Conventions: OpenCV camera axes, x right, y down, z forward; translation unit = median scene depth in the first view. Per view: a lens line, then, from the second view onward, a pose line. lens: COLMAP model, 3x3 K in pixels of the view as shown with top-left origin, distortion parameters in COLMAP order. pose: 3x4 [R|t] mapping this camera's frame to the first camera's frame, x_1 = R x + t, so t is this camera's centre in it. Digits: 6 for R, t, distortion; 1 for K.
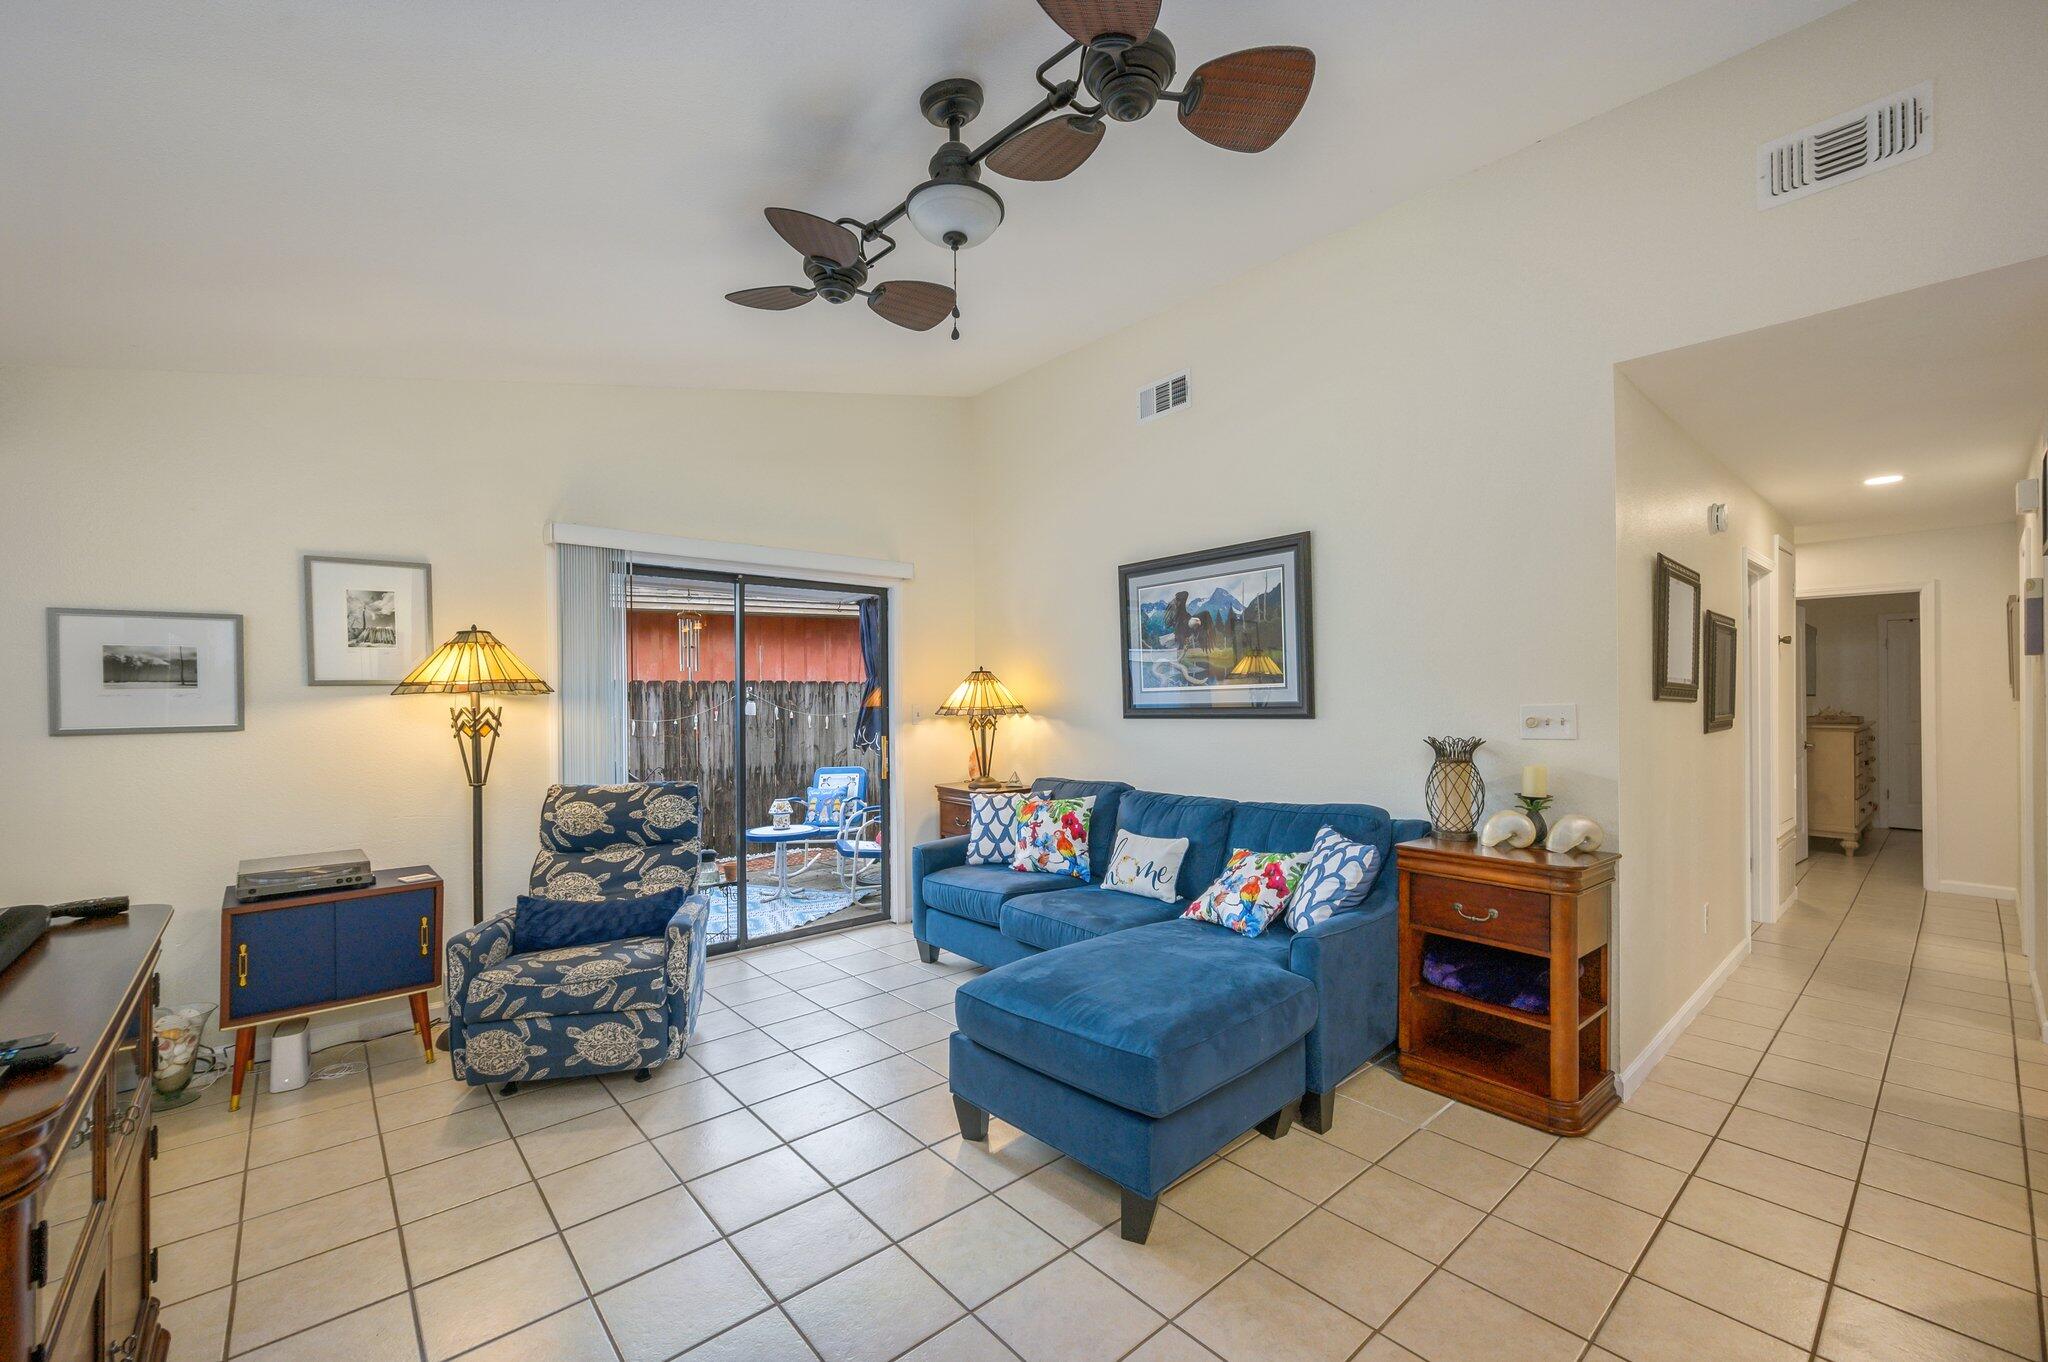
lens RADIAL K [[828.4, 0, 1023.5], [0, 828.4, 693.6], [0, 0, 1]] dist [-0.000393, -0.000028]
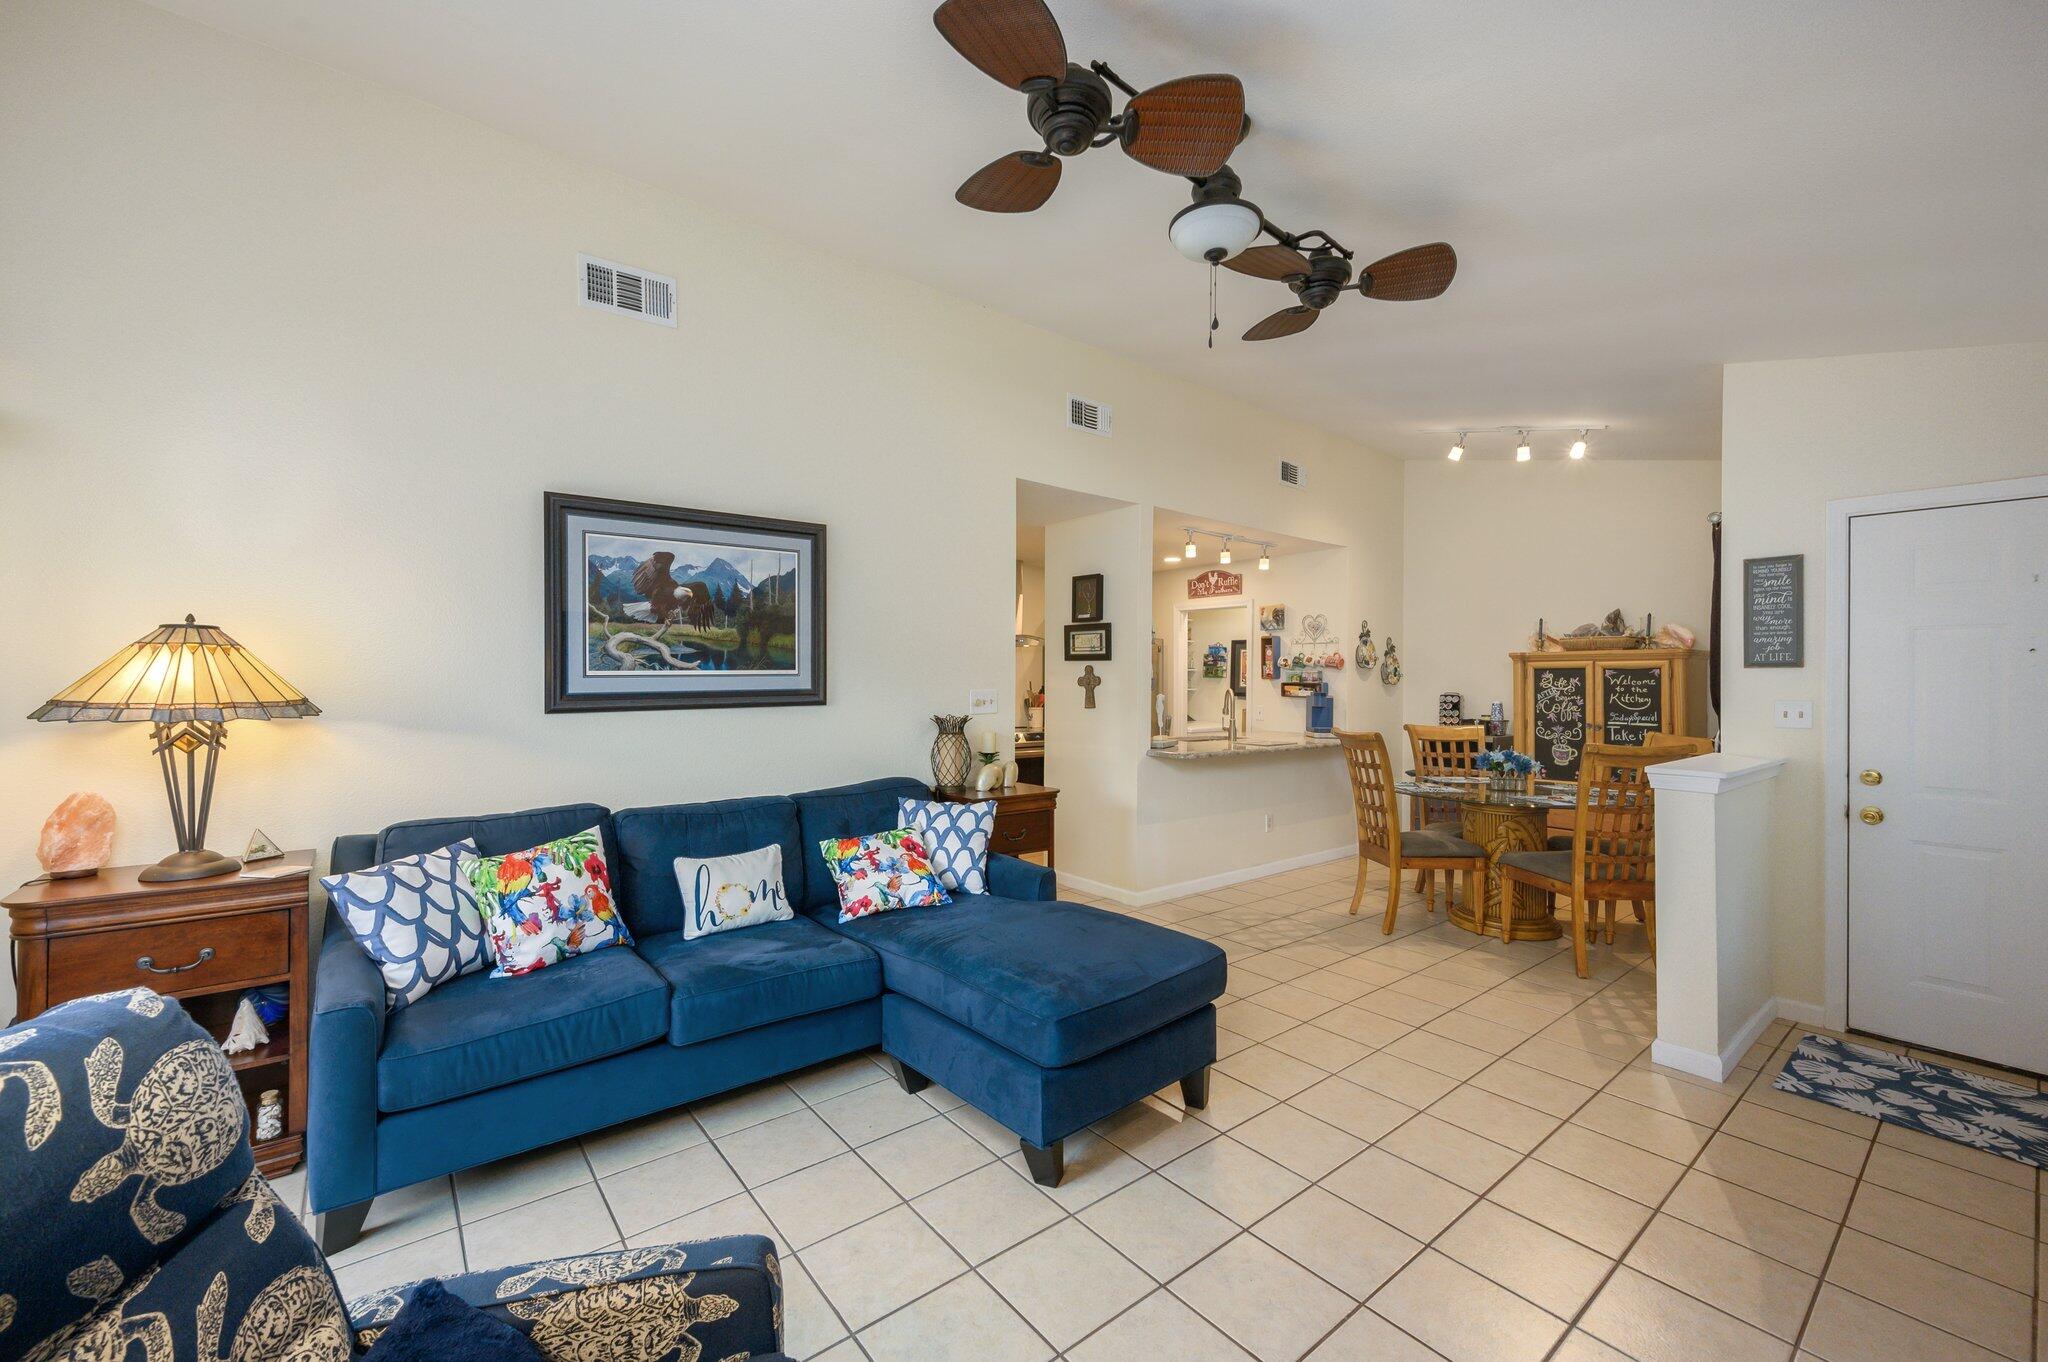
lens RADIAL K [[819.5, 0, 1021.1], [0, 819.5, 673.5], [0, 0, 1]] dist [-0.000125, 0.000057]
pose [[0.042738, 0.014762, 0.998977, -0.595592], [-0.008997, 0.999856, -0.014390, 0.002820], [-0.999046, -0.008373, 0.042865, 0.630030]]
